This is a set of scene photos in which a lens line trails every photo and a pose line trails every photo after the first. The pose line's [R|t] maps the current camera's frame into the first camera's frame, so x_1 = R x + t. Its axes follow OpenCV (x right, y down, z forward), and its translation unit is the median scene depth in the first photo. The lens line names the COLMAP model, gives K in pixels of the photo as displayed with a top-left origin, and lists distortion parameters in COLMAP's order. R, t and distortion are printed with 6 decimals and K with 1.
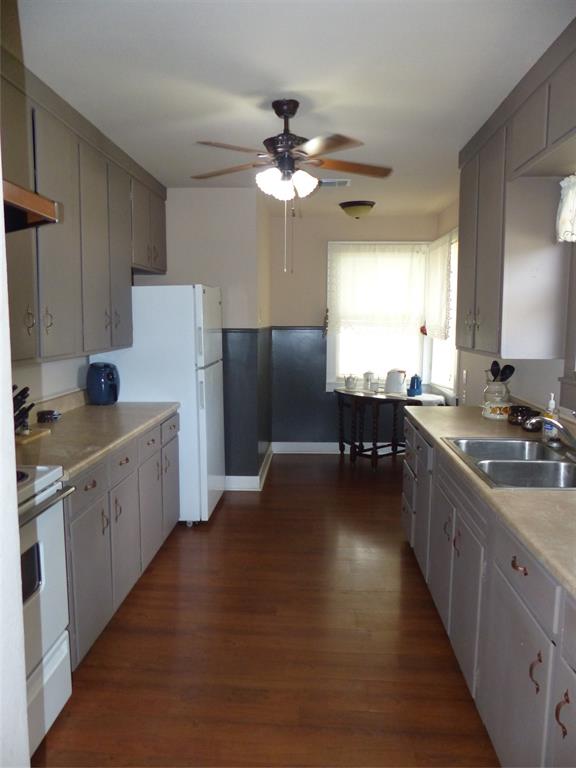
lens RADIAL K [[564.1, 0, 288.0], [0, 564.1, 384.0], [0, 0, 1]] dist [-0.025511, -0.001078]
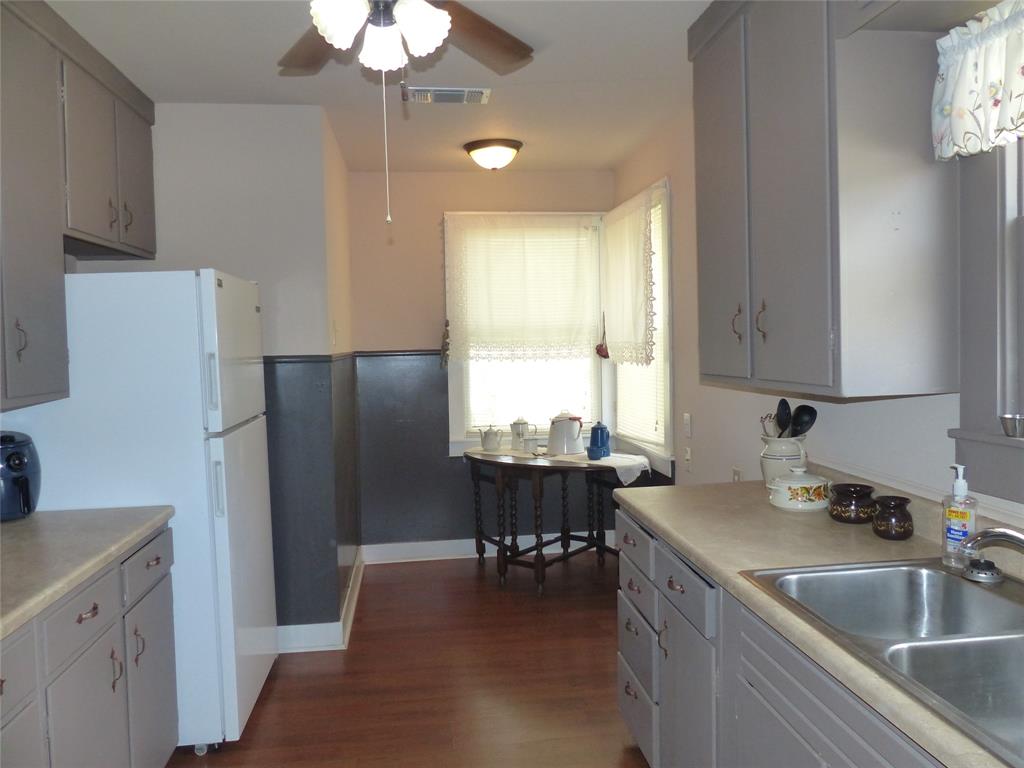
lens RADIAL K [[753.8, 0, 506.6], [0, 753.8, 372.4], [0, 0, 1]] dist [-0.022240, -0.002198]
pose [[0.984920, -0.032552, 0.169920, -0.011283], [0.045433, 0.996335, -0.072476, -0.022362], [-0.166938, 0.079103, 0.982789, 0.286159]]
